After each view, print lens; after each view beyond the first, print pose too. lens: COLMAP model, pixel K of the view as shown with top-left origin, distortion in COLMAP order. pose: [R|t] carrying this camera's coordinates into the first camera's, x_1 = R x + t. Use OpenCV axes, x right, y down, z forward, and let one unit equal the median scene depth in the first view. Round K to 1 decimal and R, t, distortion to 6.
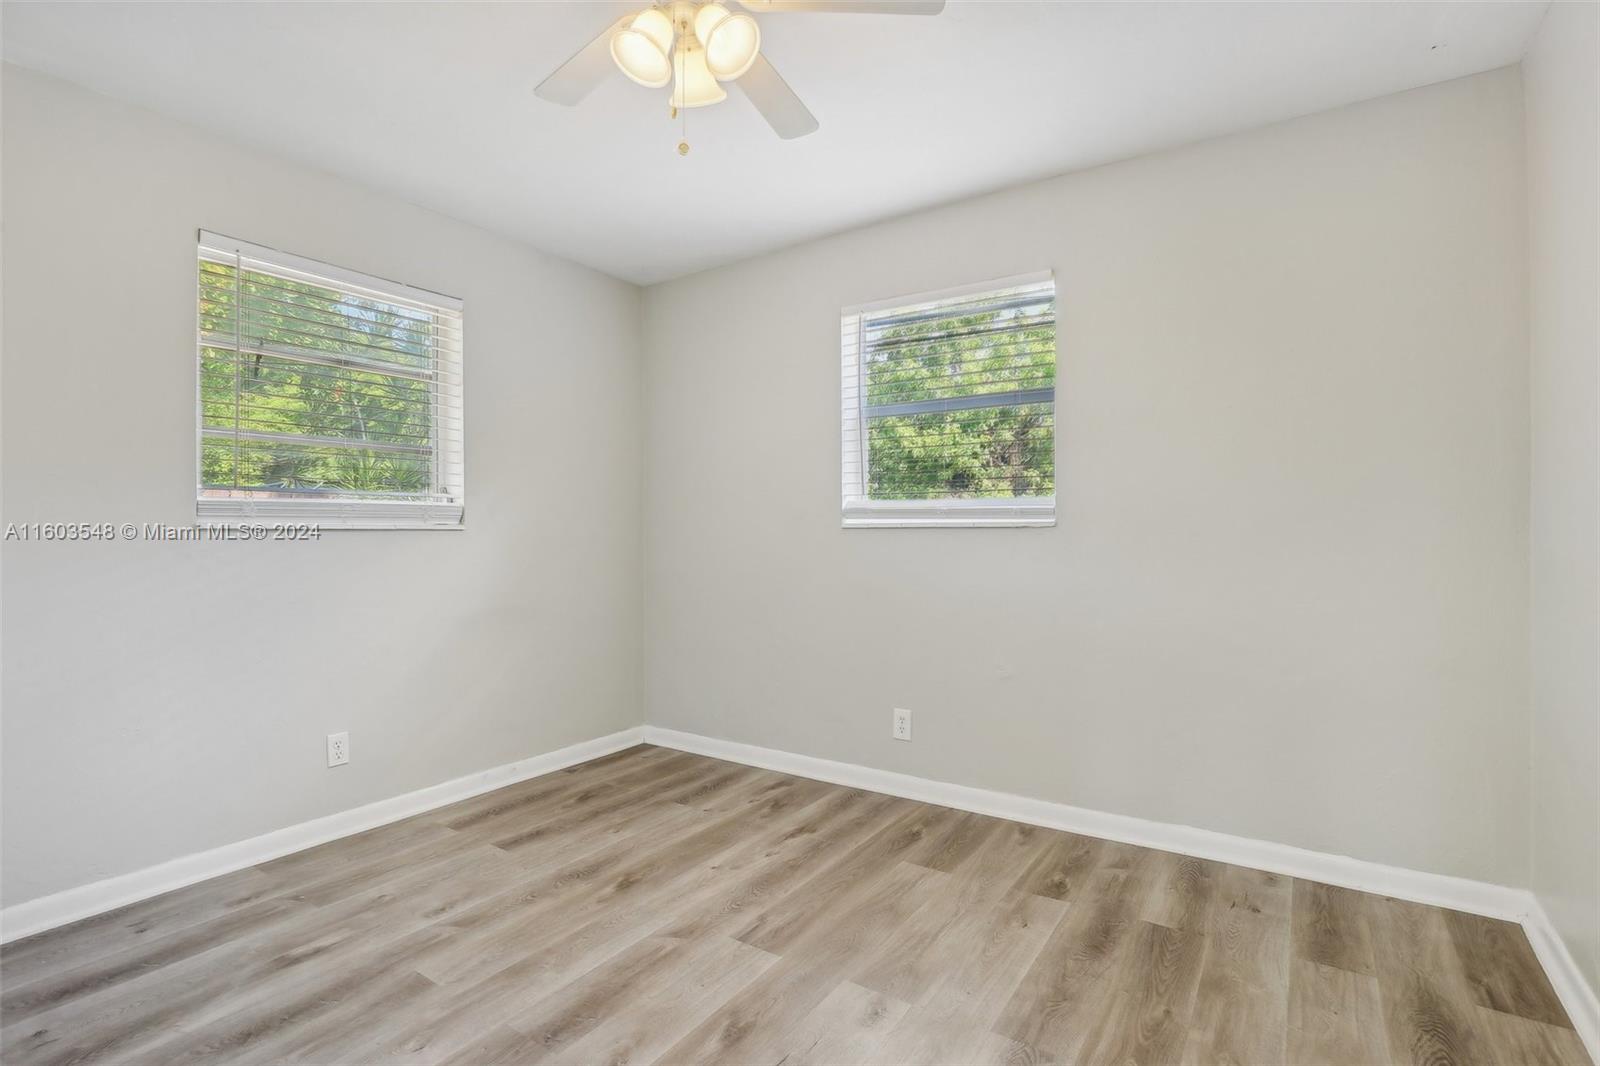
lens RADIAL K [[751.6, 0, 801.0], [0, 751.6, 539.4], [0, 0, 1]] dist [-0.036219, 0.006638]
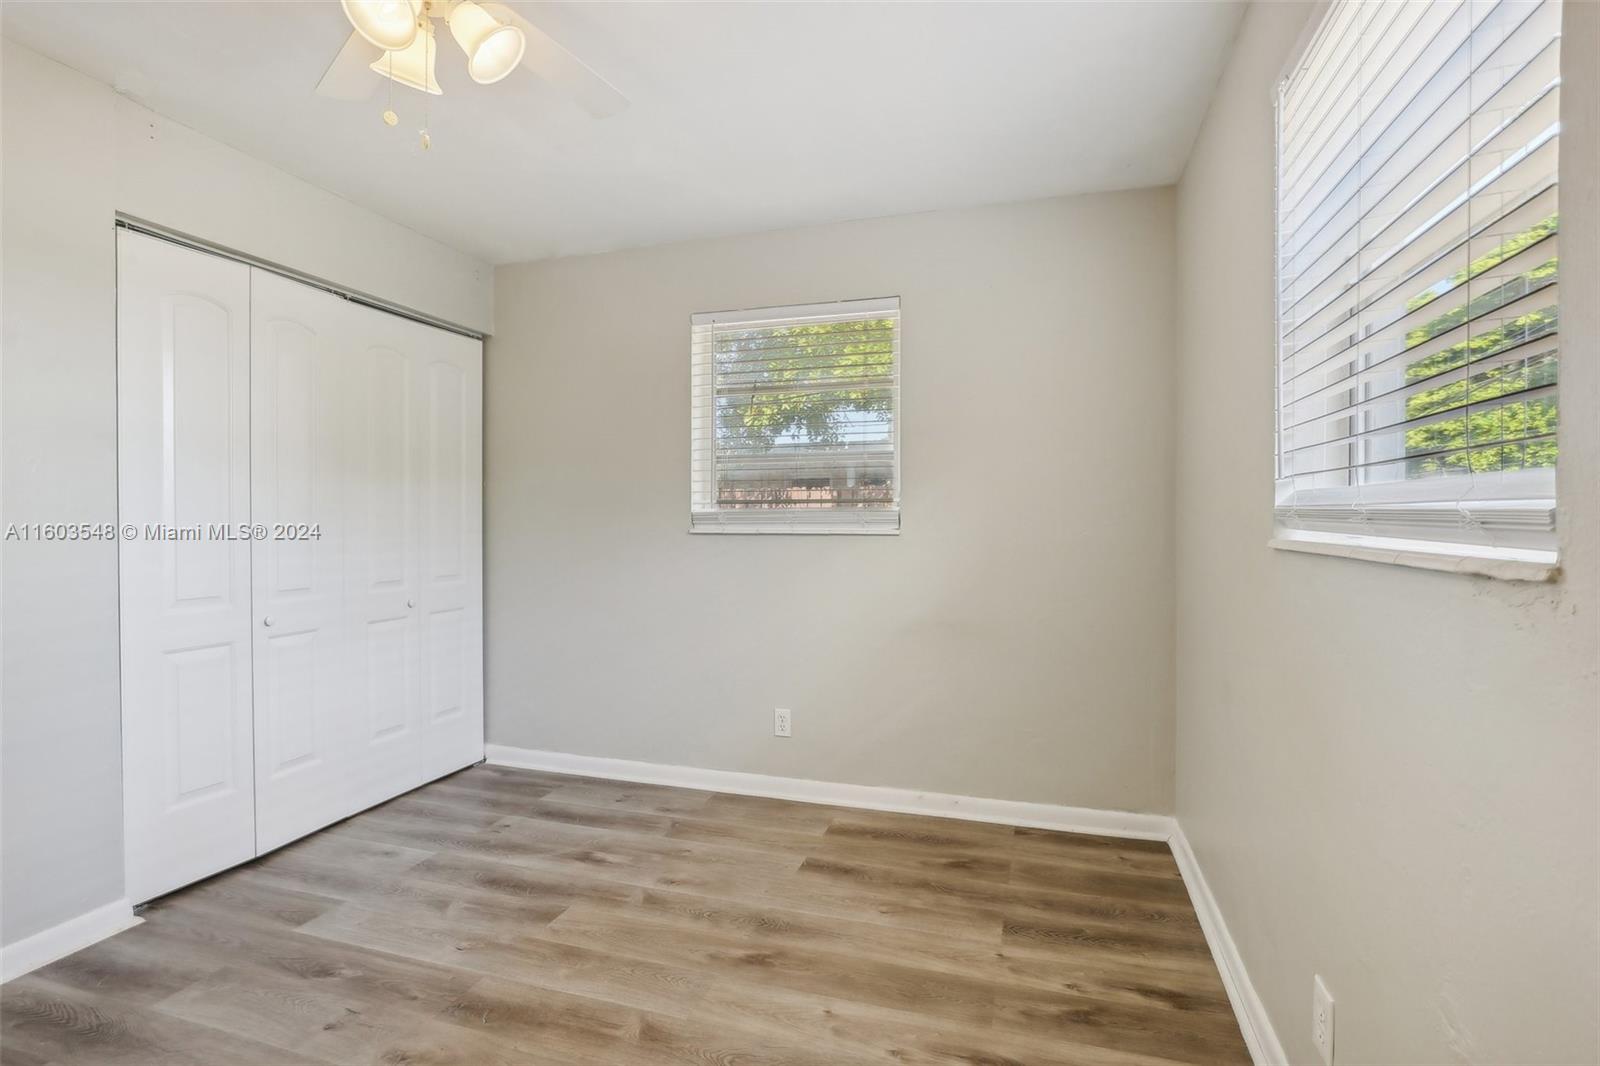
lens RADIAL K [[751.6, 0, 810.8], [0, 751.6, 537.7], [0, 0, 1]] dist [-0.036219, 0.006638]
pose [[0.291302, 0.026948, -0.956252, 0.488483], [-0.011287, 0.999630, 0.024732, -0.035112], [0.956565, 0.003589, 0.291498, 0.677344]]
